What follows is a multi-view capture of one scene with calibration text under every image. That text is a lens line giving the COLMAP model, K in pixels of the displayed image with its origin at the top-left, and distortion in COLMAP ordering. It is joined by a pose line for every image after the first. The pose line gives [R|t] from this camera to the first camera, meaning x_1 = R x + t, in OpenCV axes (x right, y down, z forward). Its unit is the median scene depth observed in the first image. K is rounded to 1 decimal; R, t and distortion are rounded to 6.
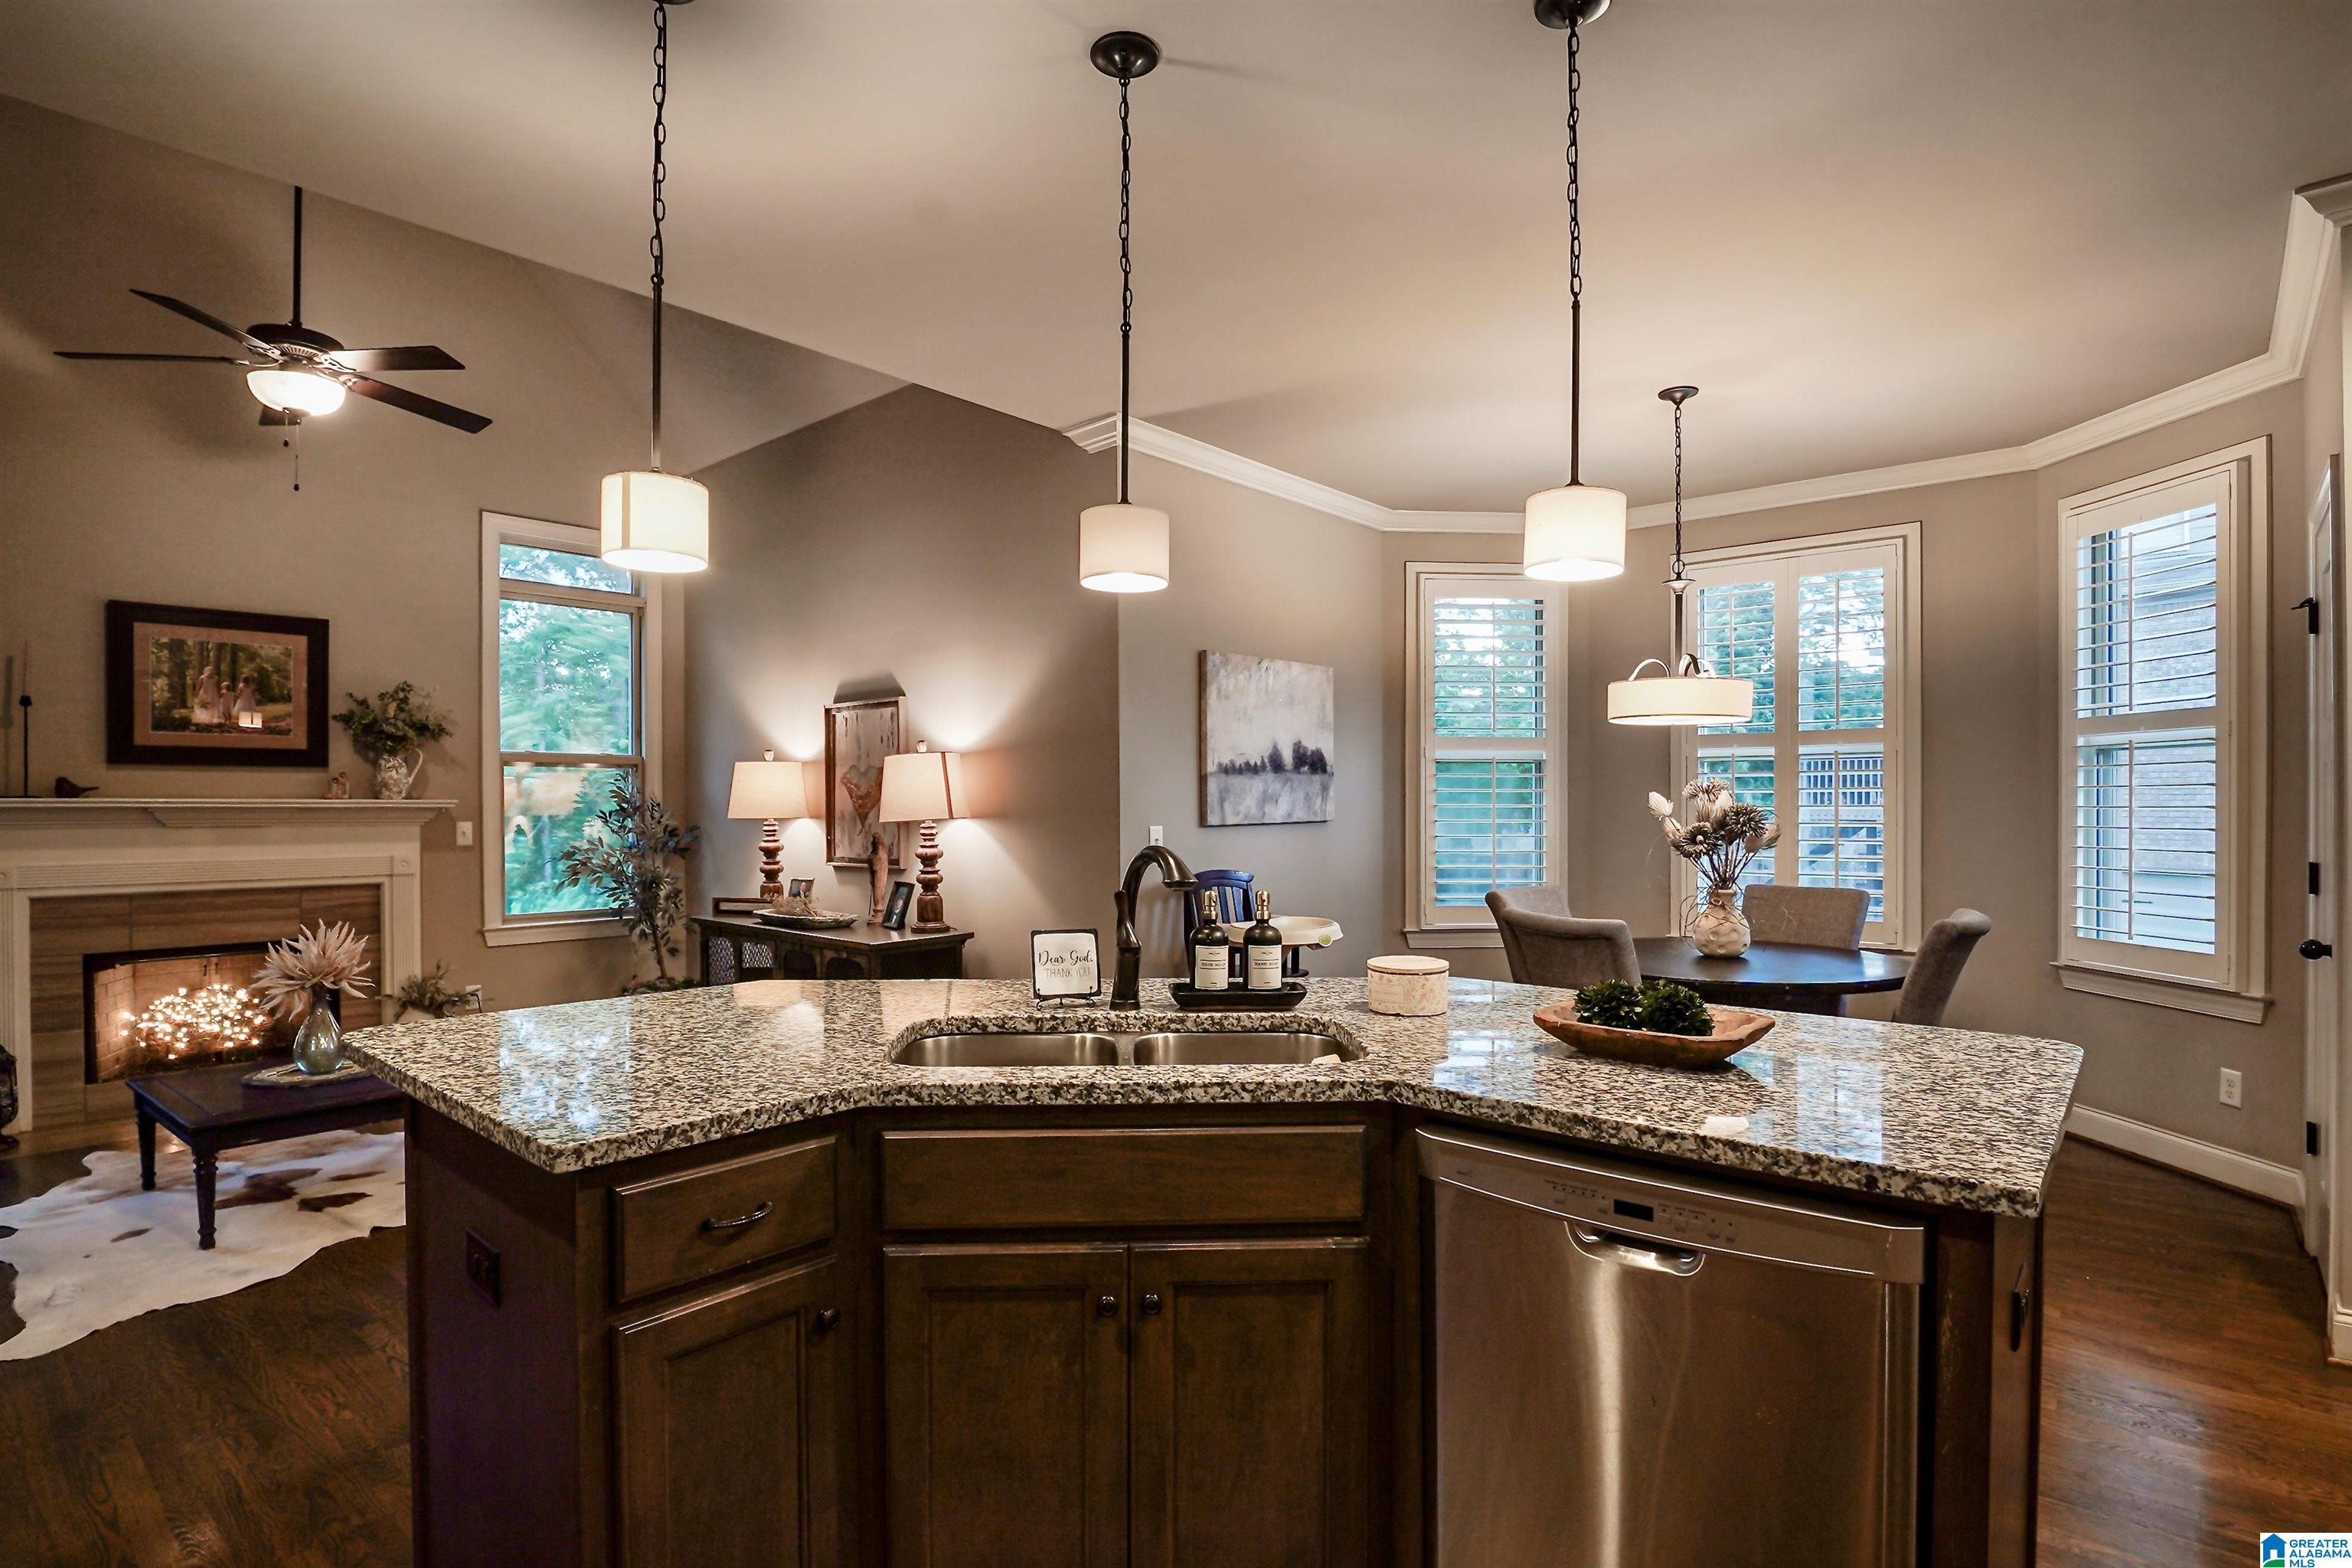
lens RADIAL K [[1153.8, 0, 1159.6], [0, 1153.8, 811.1], [0, 0, 1]] dist [-0.018825, -0.002775]
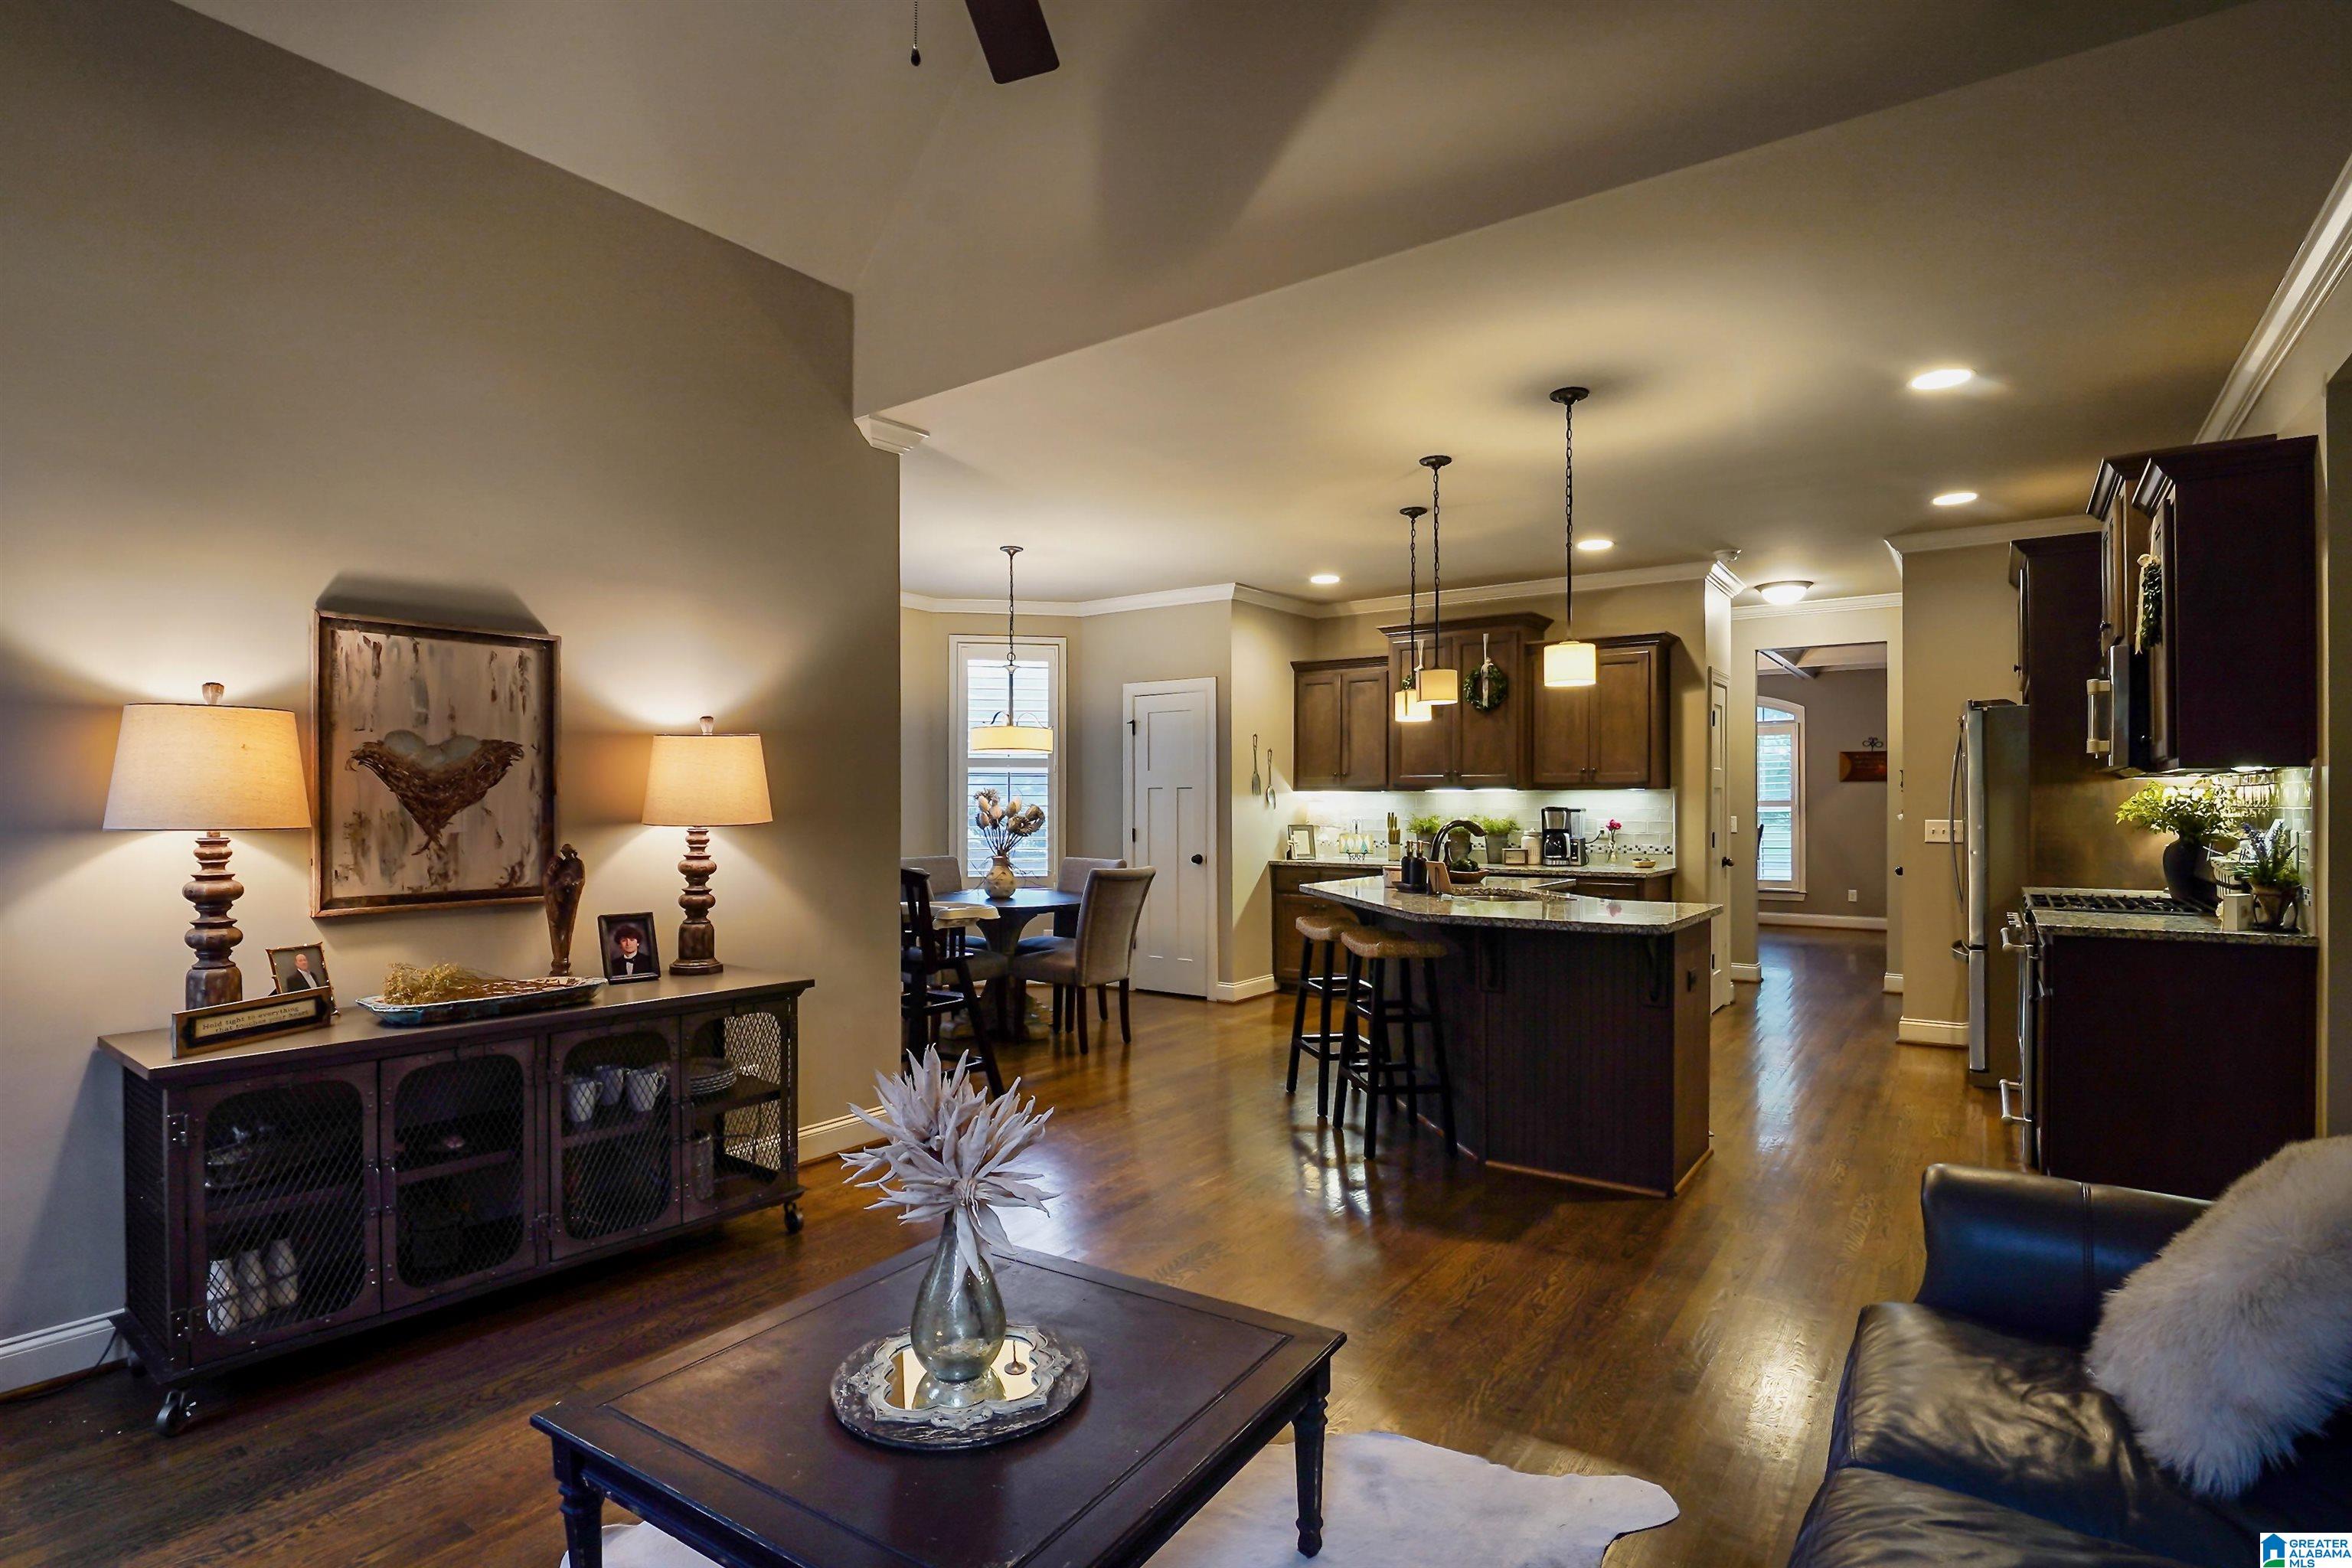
lens RADIAL K [[1153.8, 0, 1161.8], [0, 1153.8, 807.6], [0, 0, 1]] dist [-0.018825, -0.002775]
pose [[-0.097818, -0.000002, 0.995204, -0.924923], [0.007488, 0.999972, 0.000738, 0.000091], [-0.995176, 0.007525, -0.097815, 0.738816]]
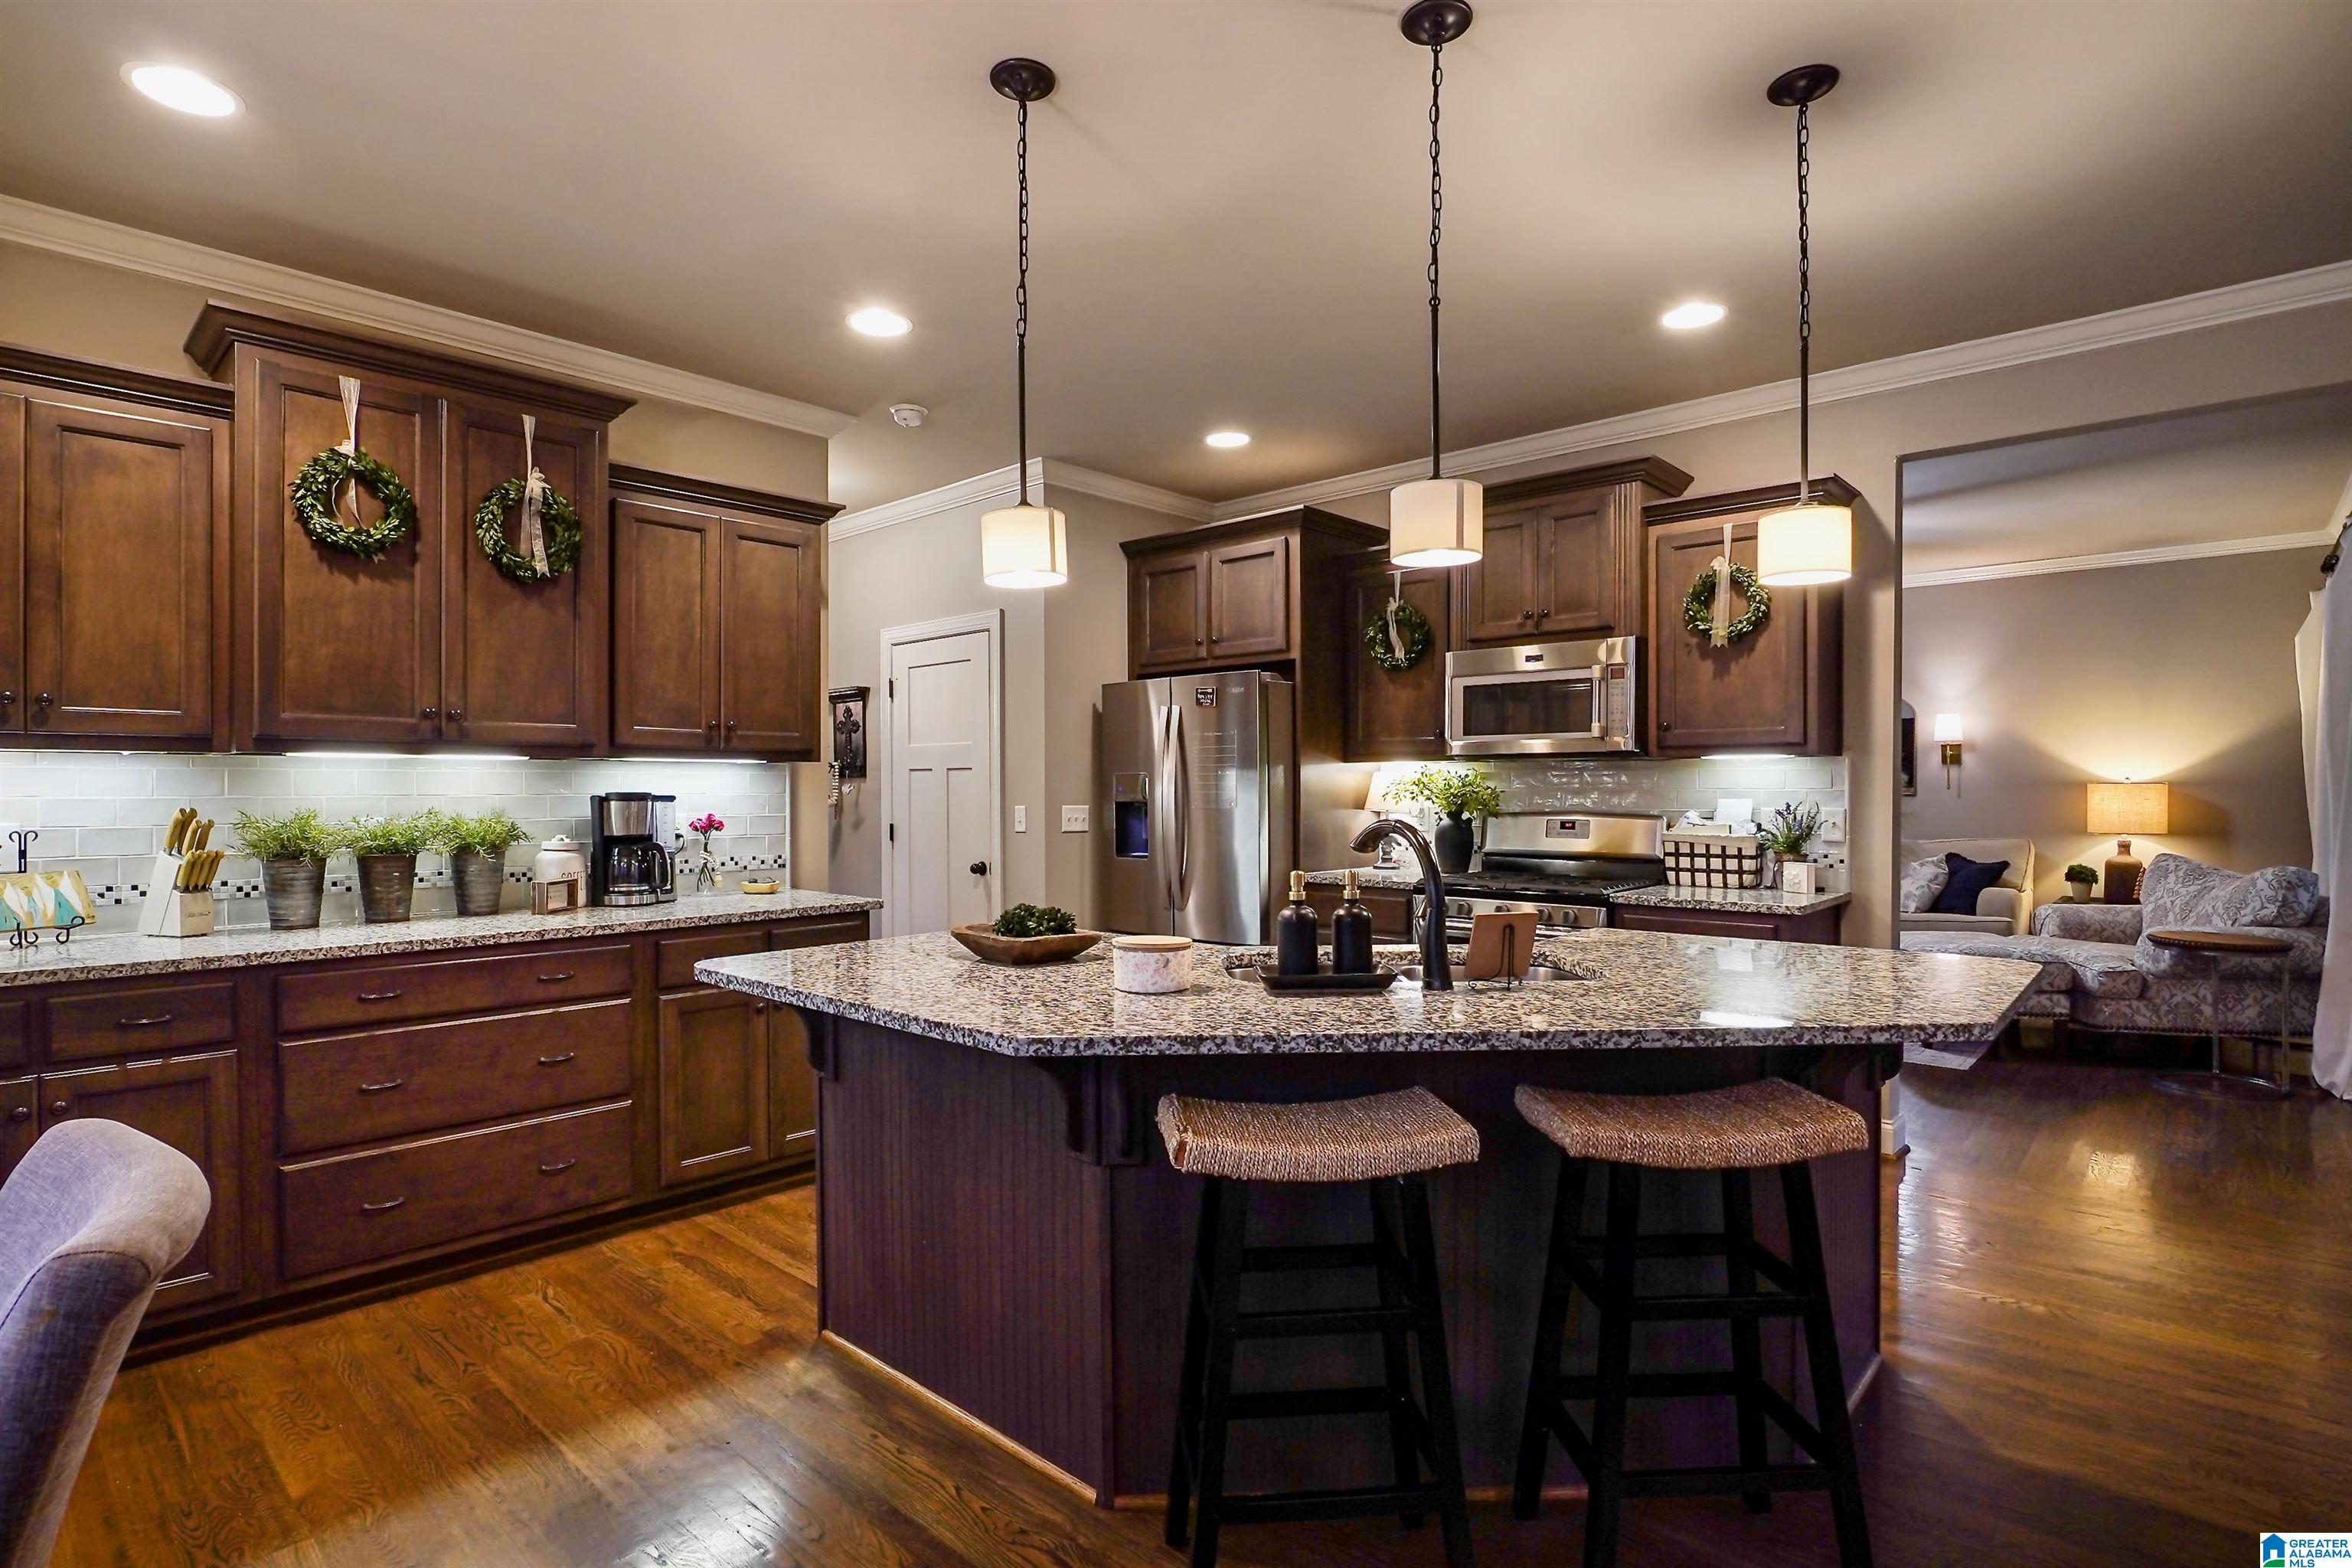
lens RADIAL K [[1153.8, 0, 1163.2], [0, 1153.8, 798.0], [0, 0, 1]] dist [-0.018825, -0.002775]
pose [[-0.999689, 0.003573, 0.024678, 0.073328], [0.003958, 0.999871, 0.015553, -0.002407], [-0.024619, 0.015646, -0.999574, 0.844055]]
